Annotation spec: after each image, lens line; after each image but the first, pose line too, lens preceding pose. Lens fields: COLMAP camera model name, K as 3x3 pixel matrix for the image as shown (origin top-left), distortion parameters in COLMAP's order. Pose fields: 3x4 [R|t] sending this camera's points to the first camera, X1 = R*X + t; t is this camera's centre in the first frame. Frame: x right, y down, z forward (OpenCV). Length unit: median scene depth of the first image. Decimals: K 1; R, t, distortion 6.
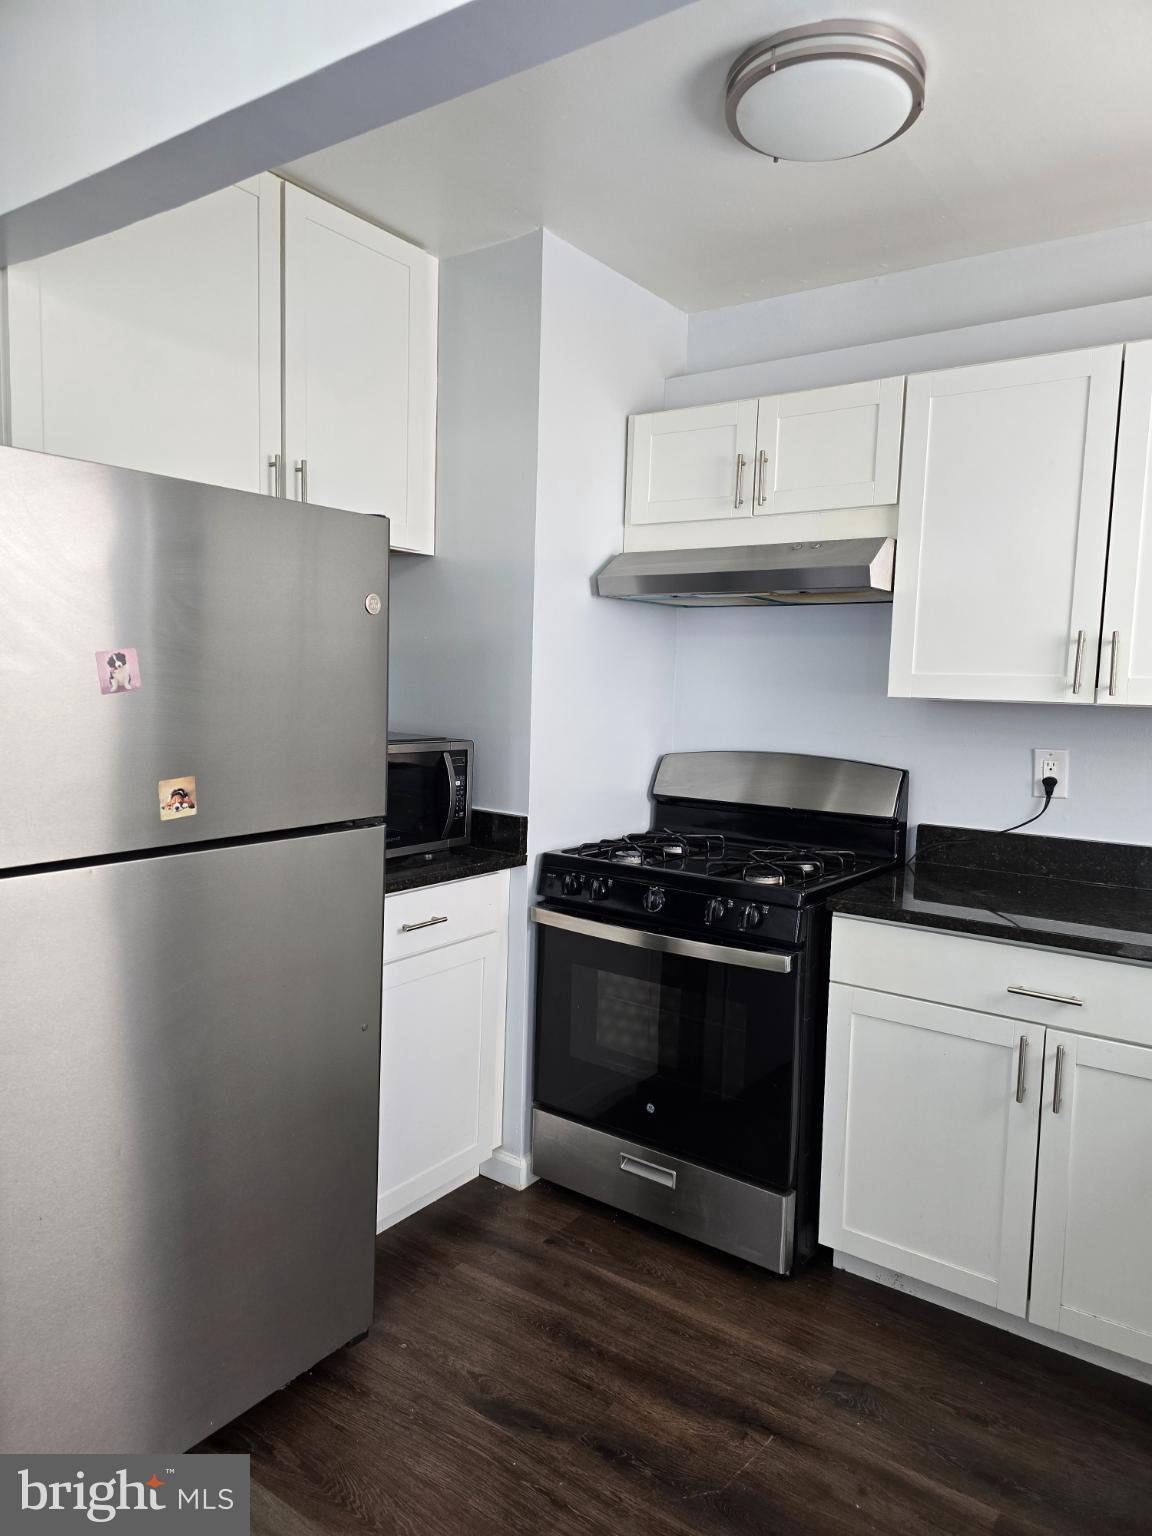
lens RADIAL K [[1035.7, 0, 578.3], [0, 1035.7, 779.4], [0, 0, 1]] dist [0.071917, -0.063291]
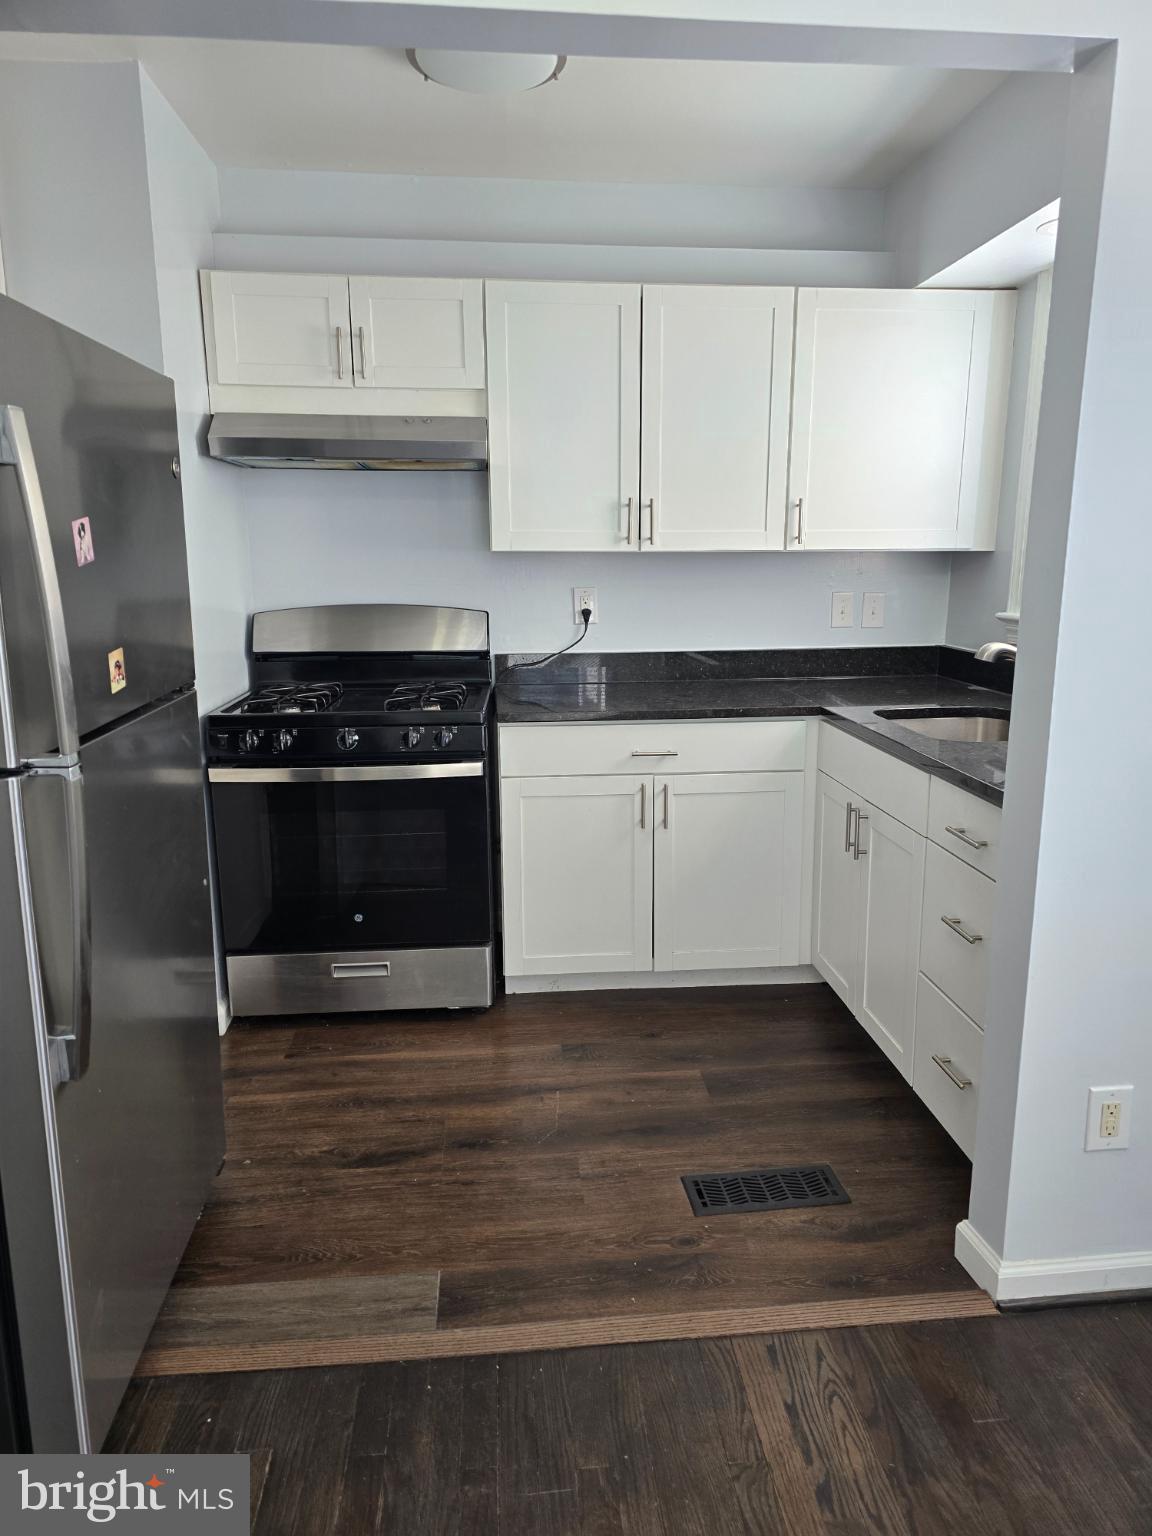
lens RADIAL K [[1033.6, 0, 599.2], [0, 1033.6, 764.8], [0, 0, 1]] dist [0.077784, -0.065361]
pose [[0.751185, -0.161416, 0.640052, -0.503505], [0.086452, 0.985346, 0.147034, 0.002147], [-0.654406, -0.055116, 0.754132, -0.038589]]
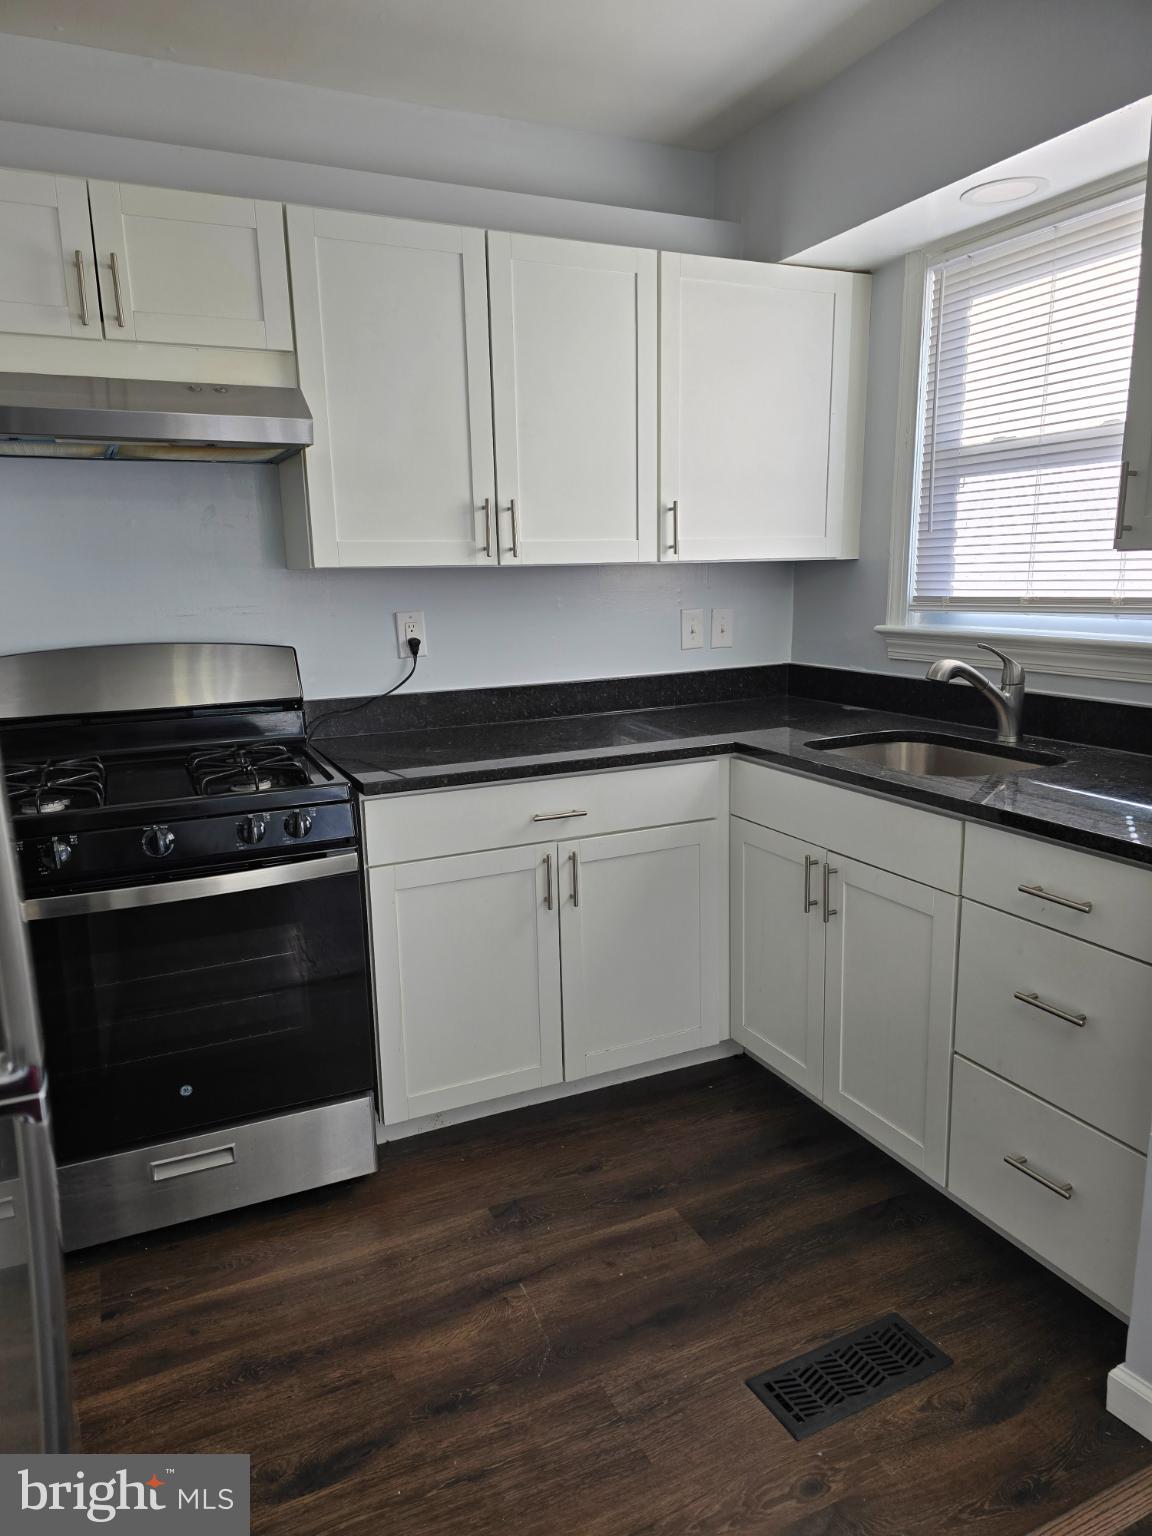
lens RADIAL K [[1035.7, 0, 578.3], [0, 1035.7, 779.4], [0, 0, 1]] dist [0.071917, -0.063291]
pose [[0.489926, -0.212943, 0.845357, -0.482159], [0.119123, 0.976965, 0.177057, -0.034574], [-0.863587, 0.013956, 0.504007, 0.365416]]
